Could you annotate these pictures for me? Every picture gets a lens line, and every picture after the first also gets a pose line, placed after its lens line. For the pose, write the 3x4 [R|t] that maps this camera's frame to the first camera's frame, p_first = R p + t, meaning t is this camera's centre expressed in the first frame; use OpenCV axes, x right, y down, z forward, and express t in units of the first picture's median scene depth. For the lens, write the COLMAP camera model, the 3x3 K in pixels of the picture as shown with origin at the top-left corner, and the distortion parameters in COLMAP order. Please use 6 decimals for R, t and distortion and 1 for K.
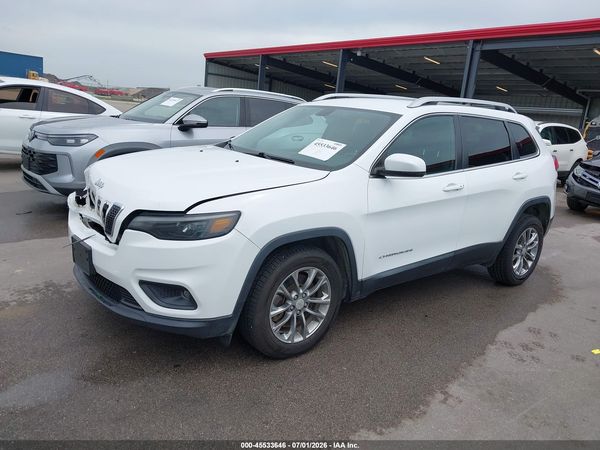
lens RADIAL K [[473.5, 0, 295.0], [0, 473.5, 220.9], [0, 0, 1]] dist [0.019501, -0.017522]
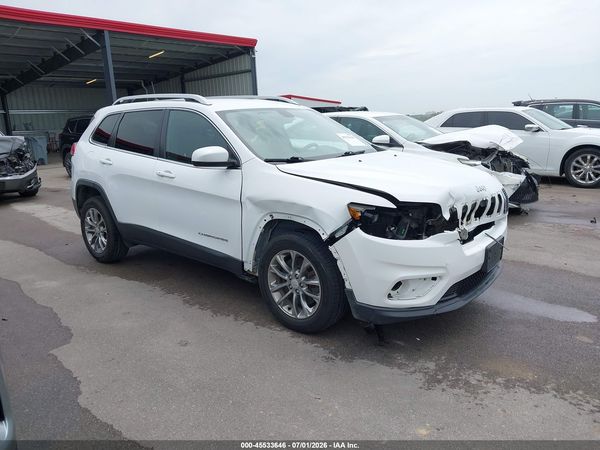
lens RADIAL K [[473.5, 0, 303.1], [0, 473.5, 222.9], [0, 0, 1]] dist [0.019501, -0.017522]
pose [[-0.190429, -0.294796, 0.936393, -0.203055], [0.240754, 0.910695, 0.335667, -0.069636], [-0.951722, 0.289361, -0.102449, 0.224279]]
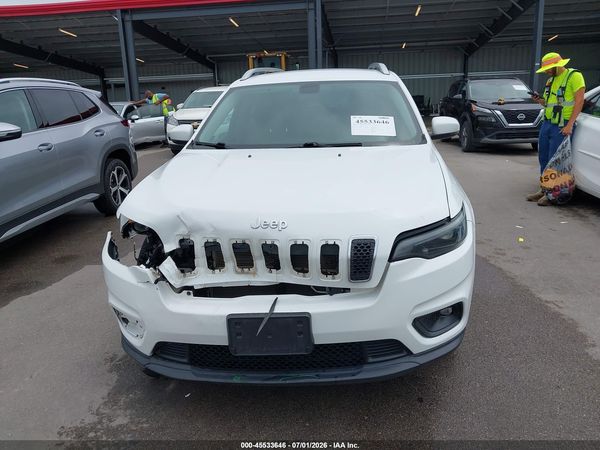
lens RADIAL K [[473.5, 0, 298.1], [0, 473.5, 223.3], [0, 0, 1]] dist [0.019501, -0.017522]
pose [[0.704122, -0.294243, 0.646245, -0.118687], [0.256588, 0.954041, 0.154818, -0.025236], [-0.662098, 0.056808, 0.747261, 0.068794]]
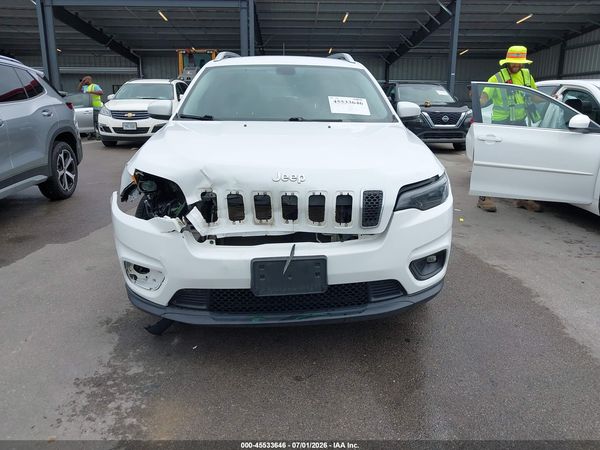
lens RADIAL K [[473.5, 0, 298.7], [0, 473.5, 222.0], [0, 0, 1]] dist [0.019501, -0.017522]
pose [[0.587699, -0.288132, 0.756035, -0.143791], [0.228541, 0.955504, 0.186496, -0.021352], [-0.776131, 0.063181, 0.627399, 0.076824]]
